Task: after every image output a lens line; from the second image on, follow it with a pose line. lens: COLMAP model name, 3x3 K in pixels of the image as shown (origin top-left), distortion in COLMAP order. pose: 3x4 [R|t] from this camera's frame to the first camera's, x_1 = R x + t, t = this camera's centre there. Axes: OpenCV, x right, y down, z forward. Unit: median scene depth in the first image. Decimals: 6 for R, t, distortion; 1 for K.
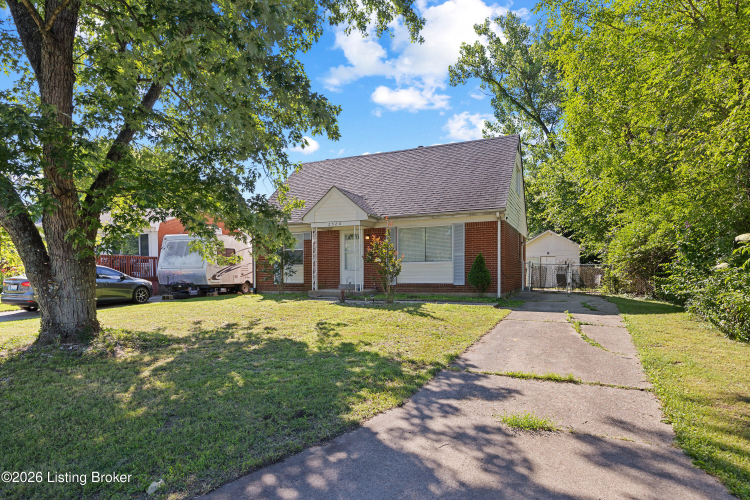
lens RADIAL K [[437.5, 0, 361.3], [0, 437.5, 261.2], [0, 0, 1]] dist [-0.002609, -0.001021]
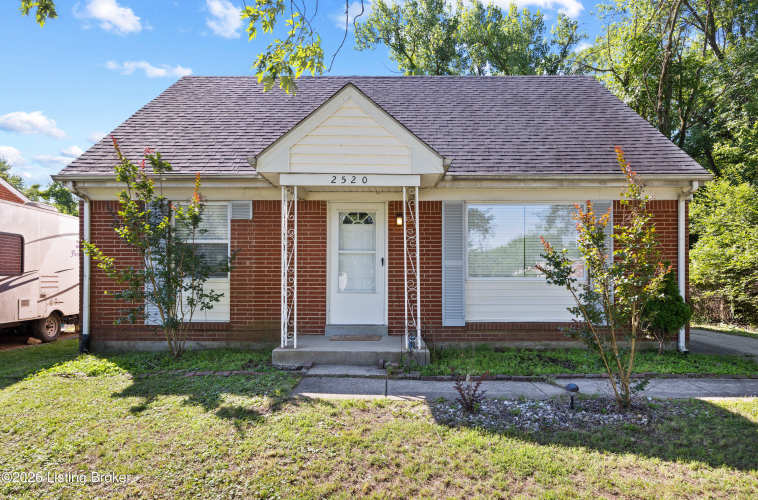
lens RADIAL K [[442.1, 0, 389.1], [0, 442.1, 266.2], [0, 0, 1]] dist [-0.002609, -0.001021]
pose [[0.905707, 0.018023, 0.423521, -0.193059], [-0.019097, 0.999816, -0.001709, -0.006668], [-0.423474, -0.006540, 0.905885, 0.606819]]
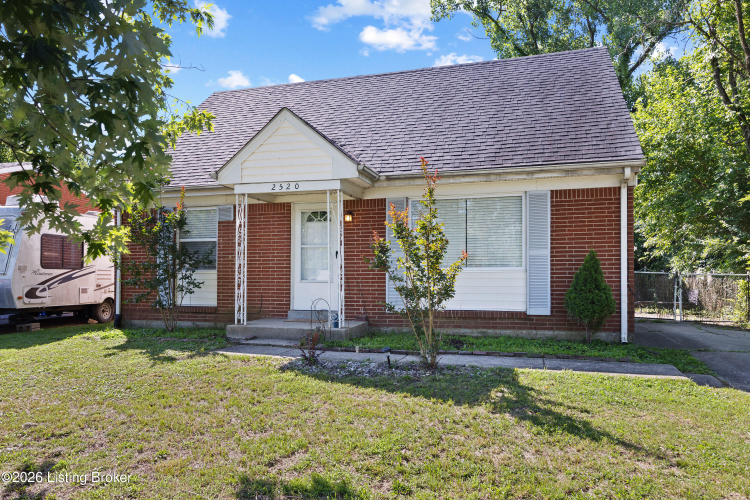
lens RADIAL K [[531.9, 0, 369.1], [0, 531.9, 255.8], [0, 0, 1]] dist [0.004502, -0.008368]
pose [[0.988868, 0.012901, 0.148233, -0.054570], [-0.010907, 0.999839, -0.014254, -0.001868], [-0.148393, 0.012478, 0.988850, 0.399559]]
